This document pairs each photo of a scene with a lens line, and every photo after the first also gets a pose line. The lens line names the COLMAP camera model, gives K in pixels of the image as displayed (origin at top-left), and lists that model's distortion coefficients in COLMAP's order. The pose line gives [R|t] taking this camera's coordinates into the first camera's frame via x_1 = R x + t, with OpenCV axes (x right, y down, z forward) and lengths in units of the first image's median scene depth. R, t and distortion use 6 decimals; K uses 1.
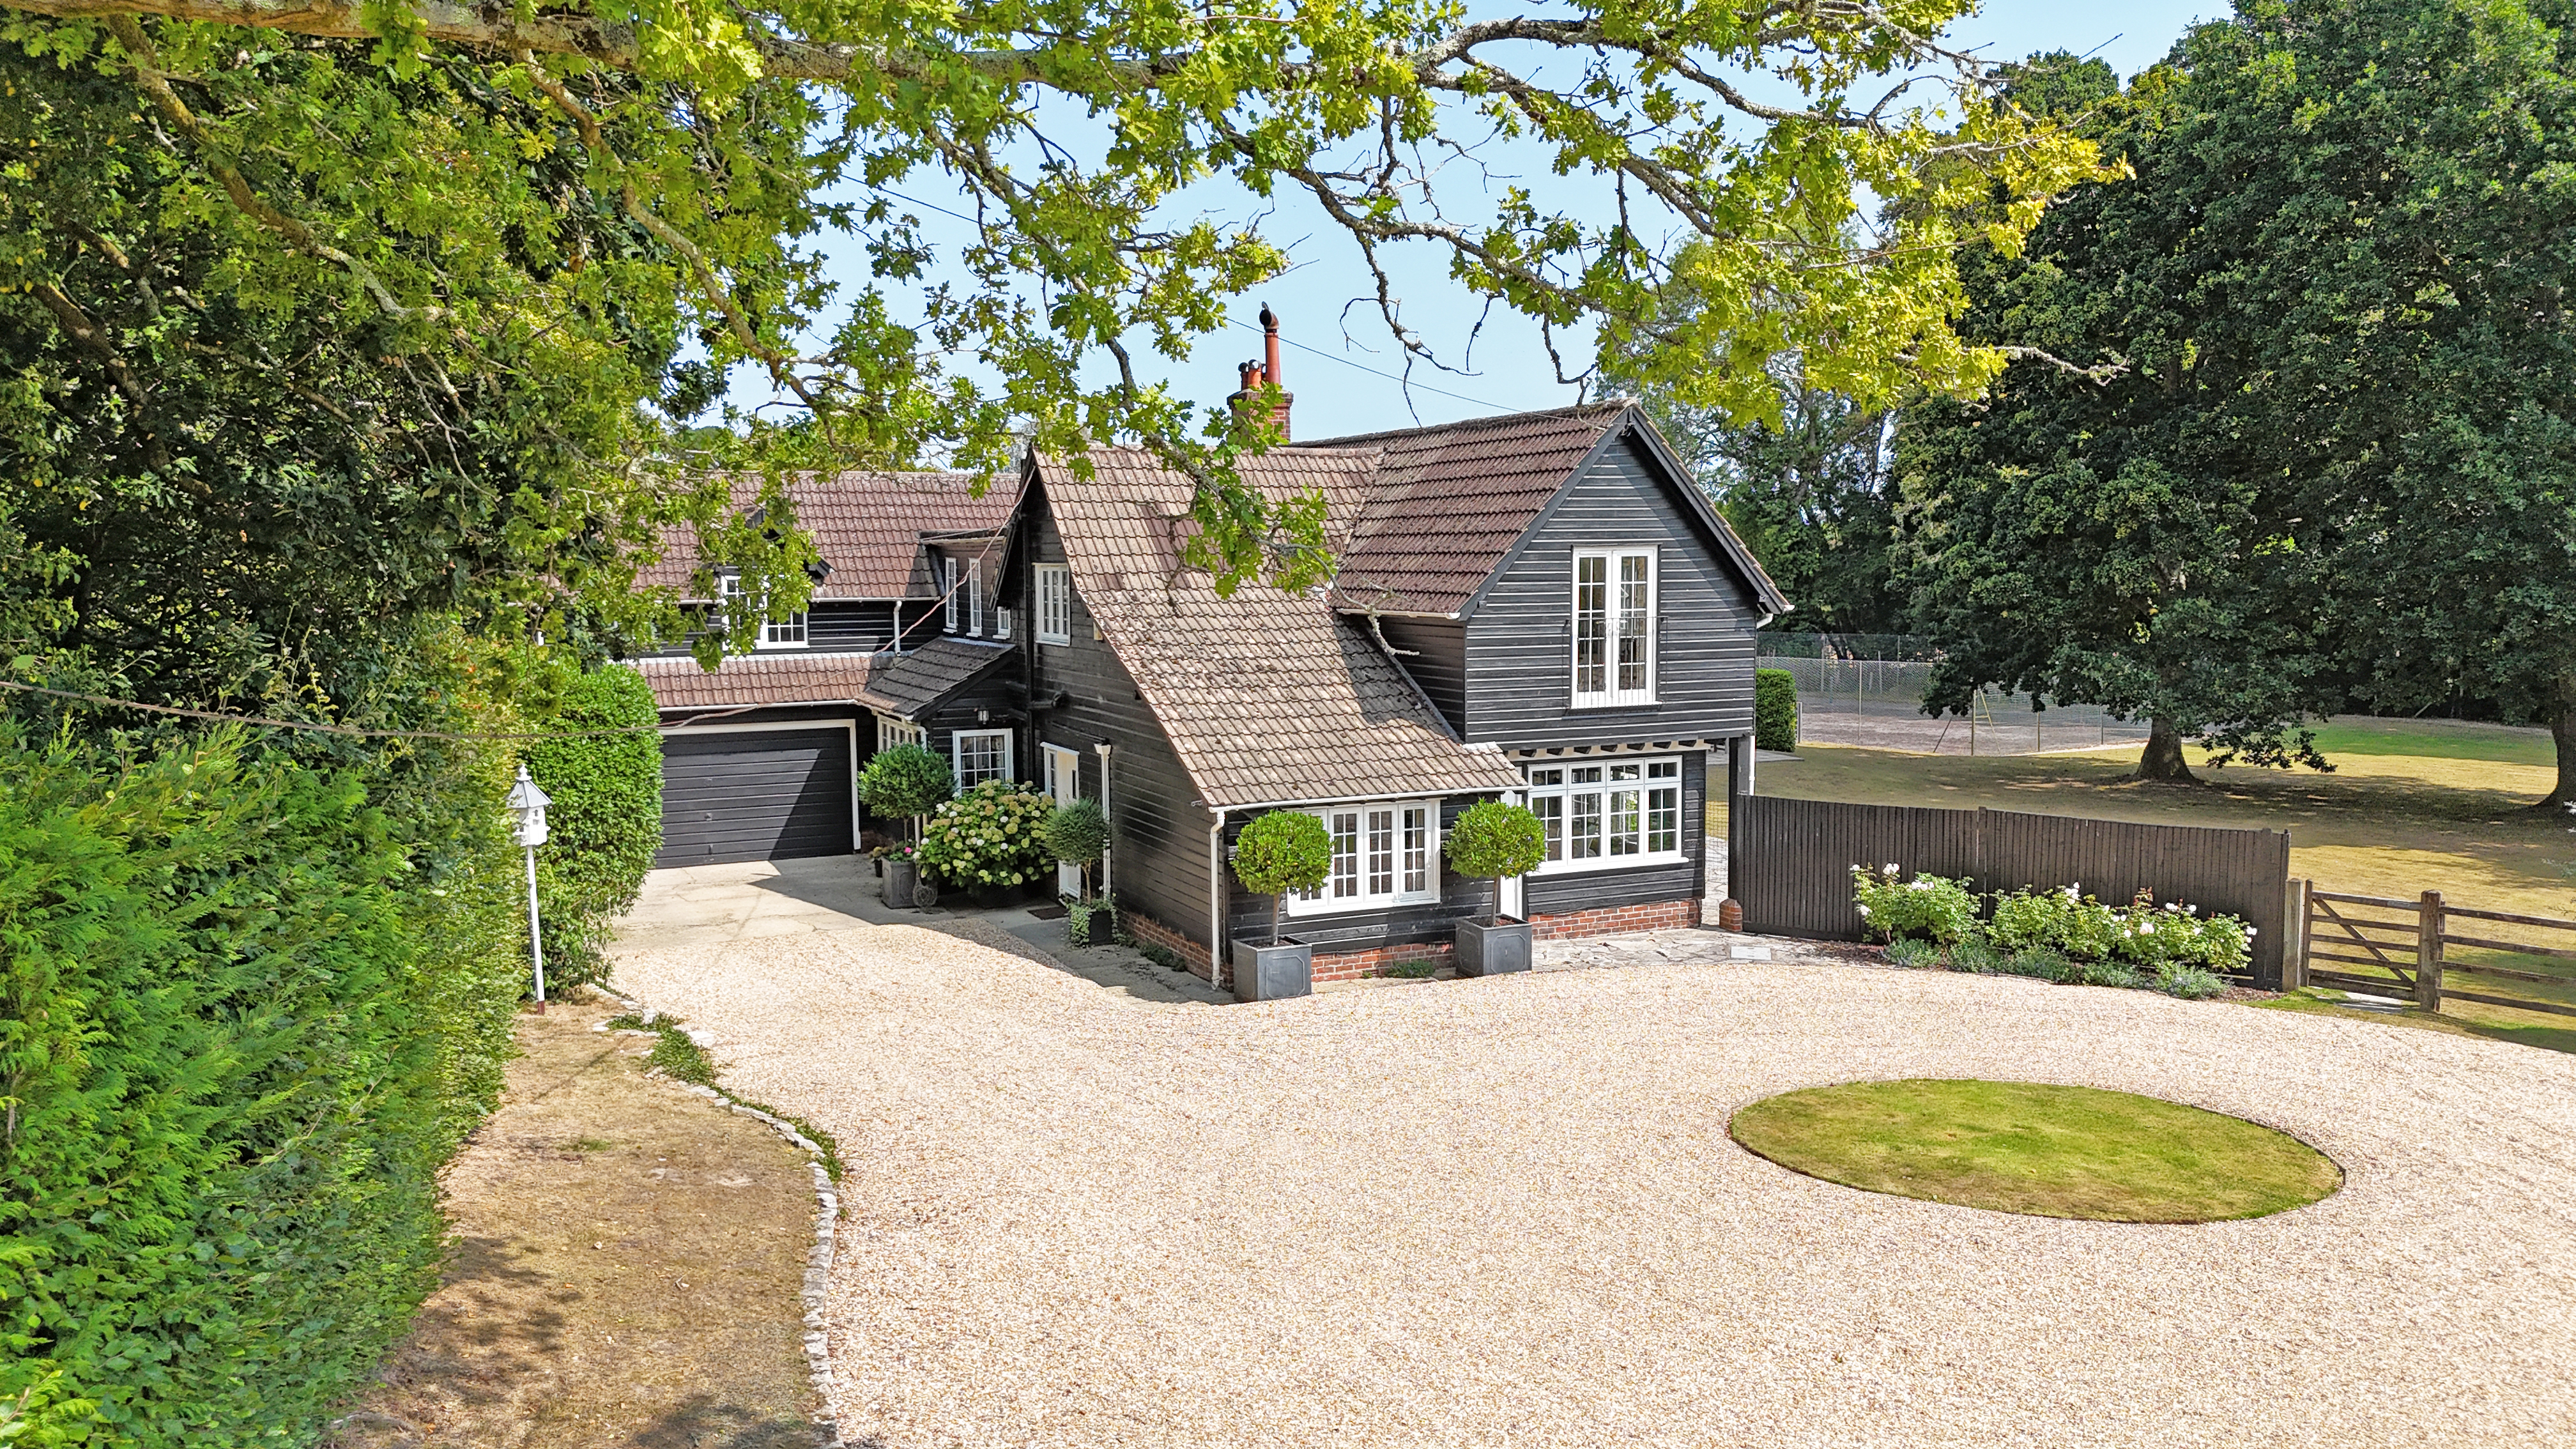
lens RADIAL K [[1984.7, 0, 1288.0], [0, 1984.7, 724.5], [0, 0, 1]] dist [0.038198, -0.054275]
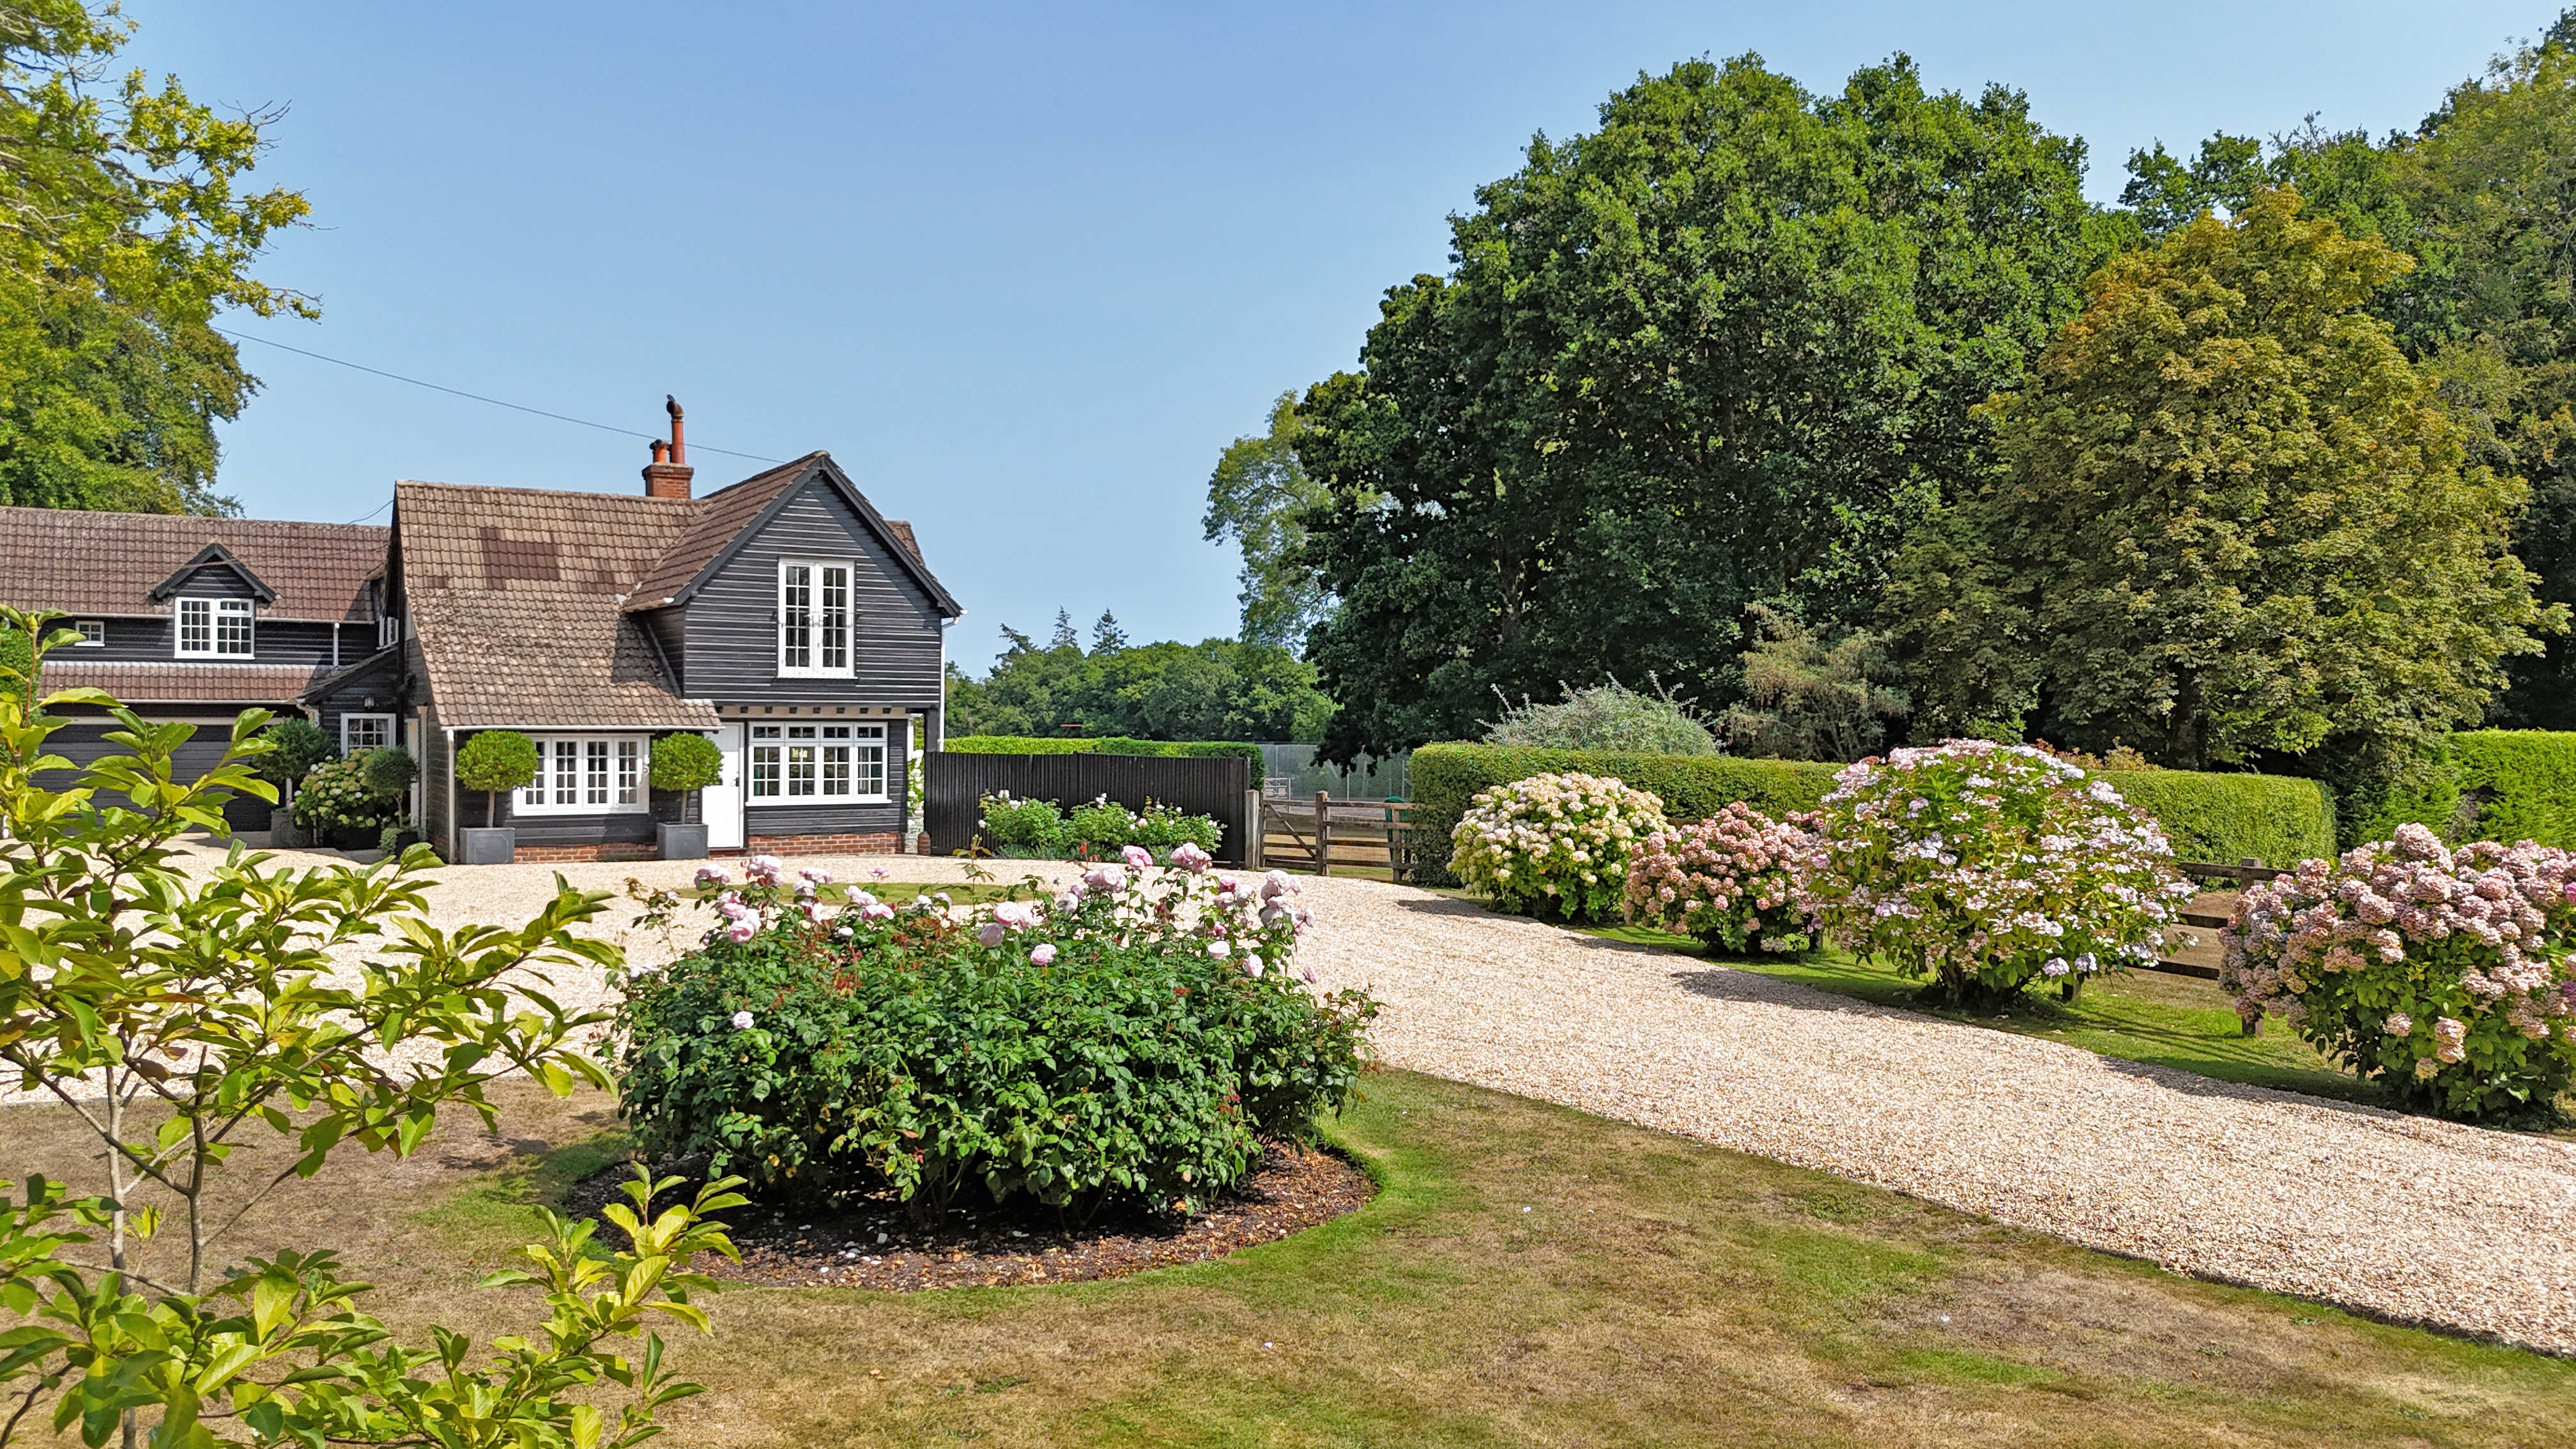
lens RADIAL K [[1899.4, 0, 1288.0], [0, 1899.4, 724.5], [0, 0, 1]] dist [0.009364, -0.000563]
pose [[0.991168, 0.012190, 0.132047, 0.306176], [-0.002251, 0.997169, -0.075158, 0.115541], [-0.132590, 0.074197, 0.988390, -0.298604]]
